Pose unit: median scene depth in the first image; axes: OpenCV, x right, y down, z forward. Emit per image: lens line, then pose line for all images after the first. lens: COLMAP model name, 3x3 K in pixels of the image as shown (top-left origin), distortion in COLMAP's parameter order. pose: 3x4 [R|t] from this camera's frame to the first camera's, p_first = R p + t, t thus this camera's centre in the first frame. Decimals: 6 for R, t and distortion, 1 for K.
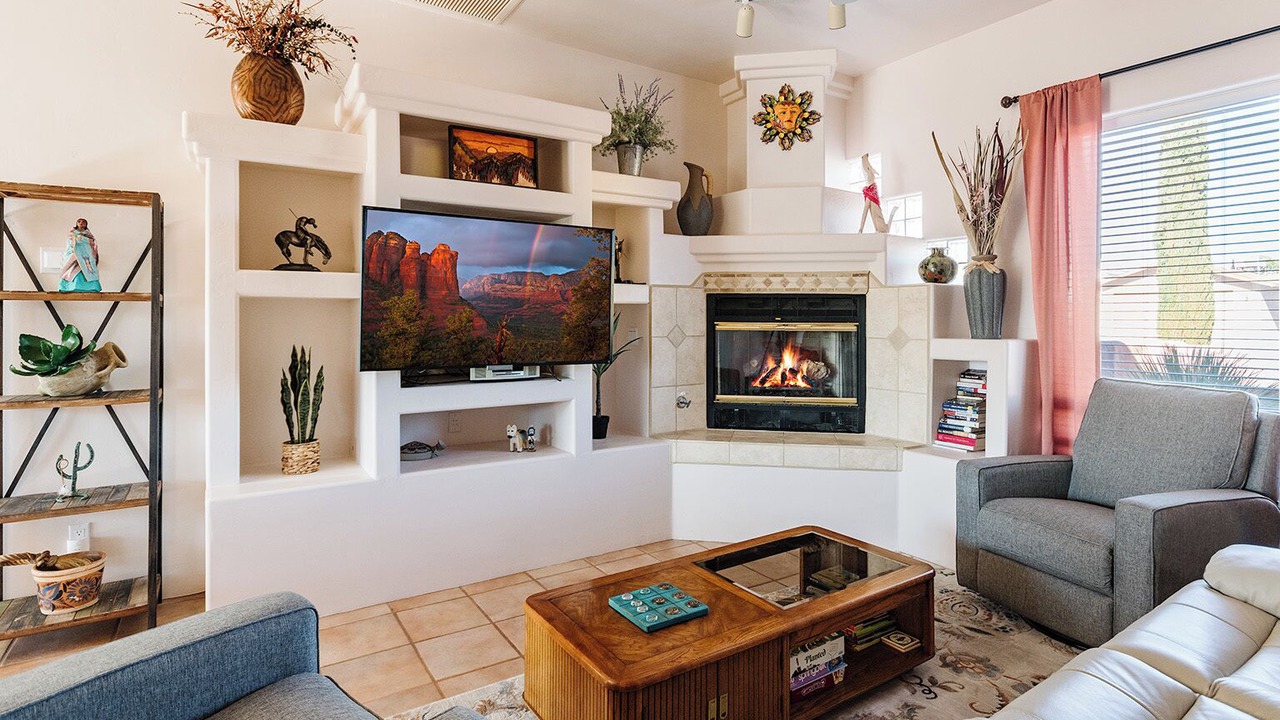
lens RADIAL K [[648.8, 0, 660.6], [0, 648.8, 320.9], [0, 0, 1]] dist [-0.001604, 0.000053]
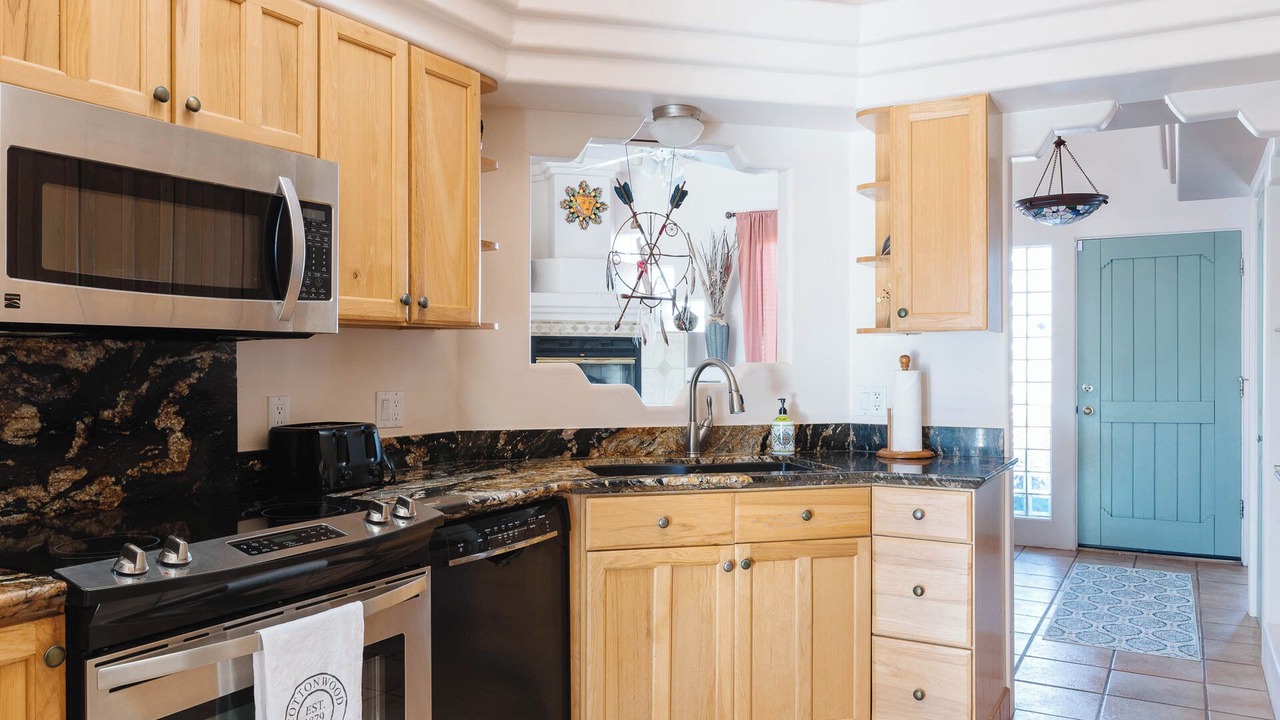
lens RADIAL K [[922.9, 0, 637.5], [0, 922.9, 358.2], [0, 0, 1]] dist [-0.005308, -0.003562]
pose [[0.903215, -0.002503, 0.429181, -0.540315], [0.002608, 0.999997, 0.000343, 0.003268], [-0.429181, 0.000810, 0.903218, -0.794248]]
